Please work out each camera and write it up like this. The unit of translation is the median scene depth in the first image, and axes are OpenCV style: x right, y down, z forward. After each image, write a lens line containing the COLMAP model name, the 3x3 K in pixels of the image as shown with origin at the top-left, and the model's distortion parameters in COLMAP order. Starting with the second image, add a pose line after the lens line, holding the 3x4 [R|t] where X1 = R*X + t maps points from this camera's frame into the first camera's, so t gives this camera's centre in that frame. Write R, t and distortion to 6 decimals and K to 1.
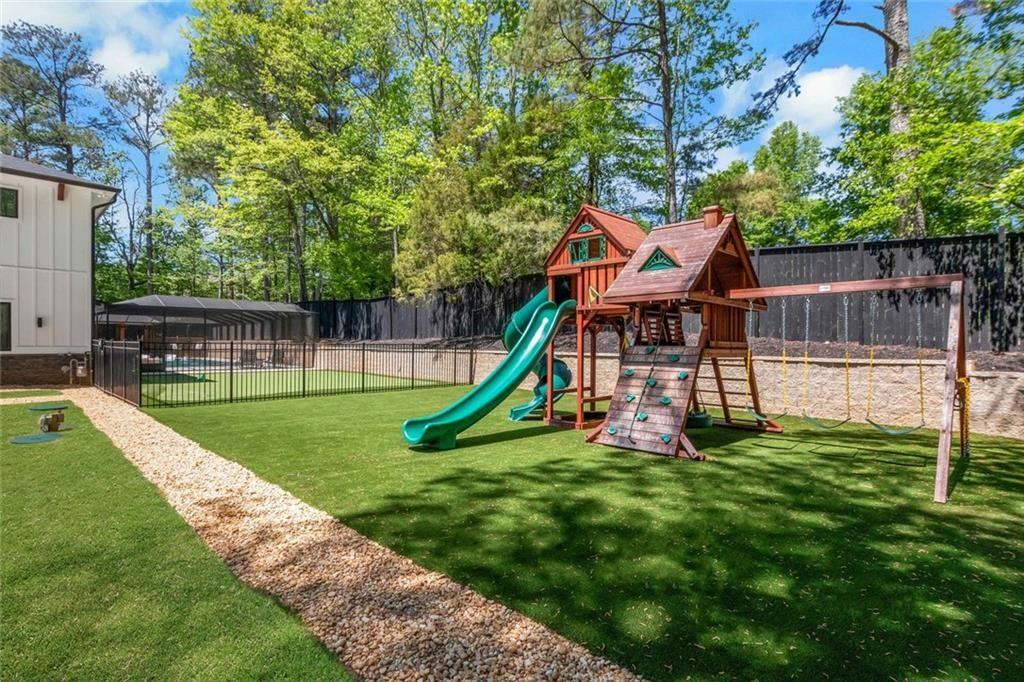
lens RADIAL K [[491.3, 0, 510.6], [0, 491.3, 343.6], [0, 0, 1]] dist [-0.004759, -0.001024]
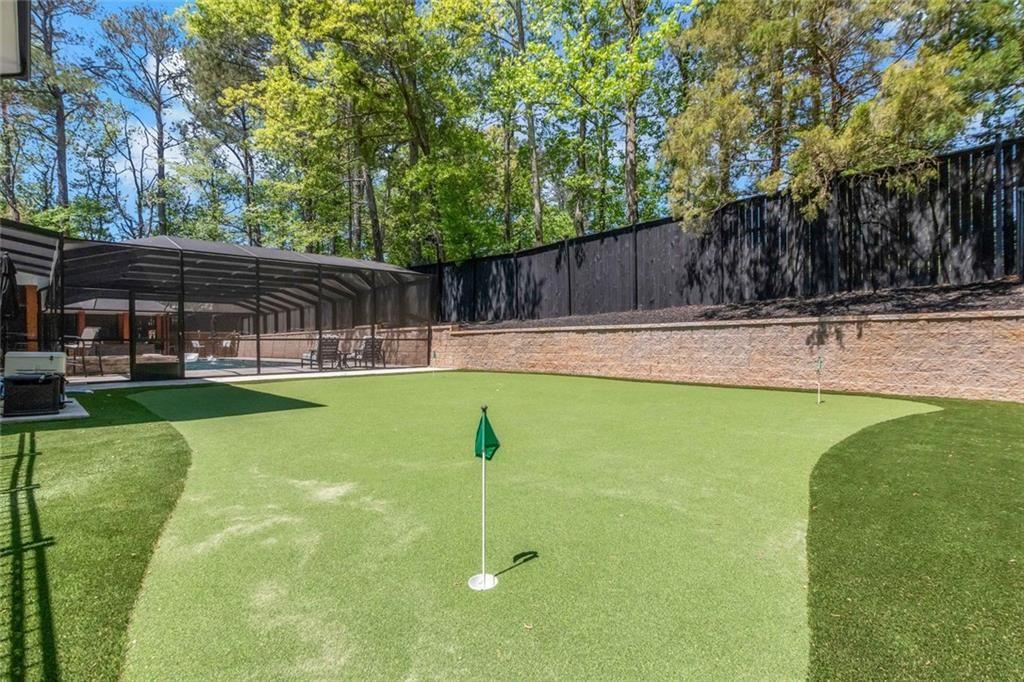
lens RADIAL K [[475.3, 0, 515.7], [0, 475.3, 341.5], [0, 0, 1]] dist [0.000545, 0.001187]
pose [[0.999832, -0.017182, -0.006395, -0.159828], [0.017188, 0.999852, 0.000952, 0.010054], [0.006378, -0.001062, 0.999979, 0.228396]]
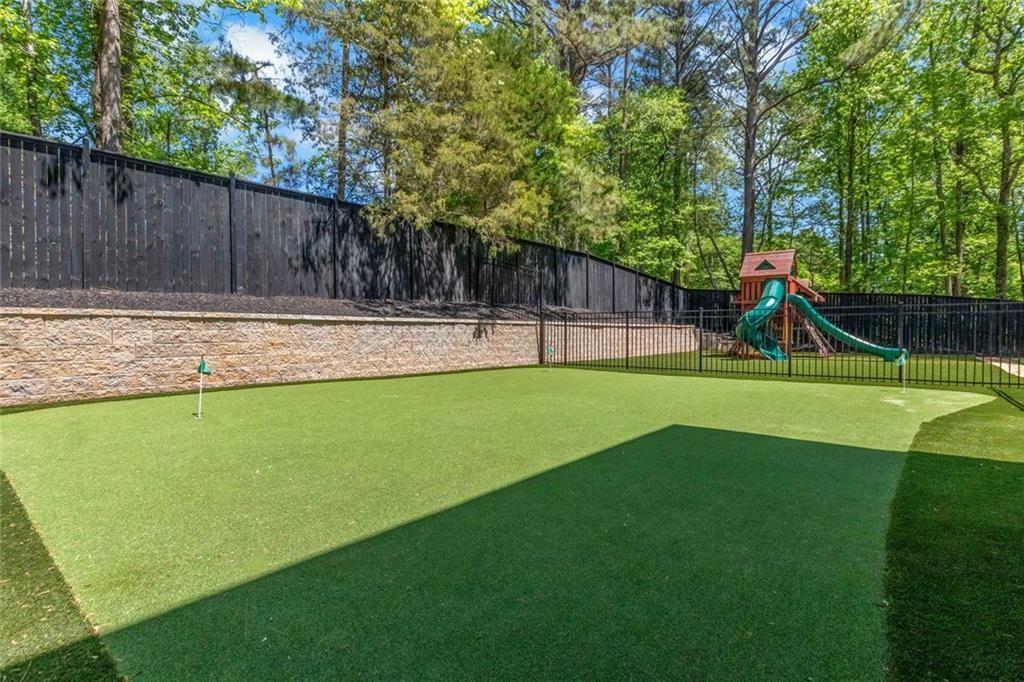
lens RADIAL K [[475.3, 0, 514.0], [0, 475.3, 343.9], [0, 0, 1]] dist [0.000545, 0.001187]
pose [[-0.052311, -0.035966, 0.997983, -0.295088], [-0.006015, 0.999344, 0.035700, 0.007322], [-0.998613, -0.004136, -0.052493, 0.383369]]
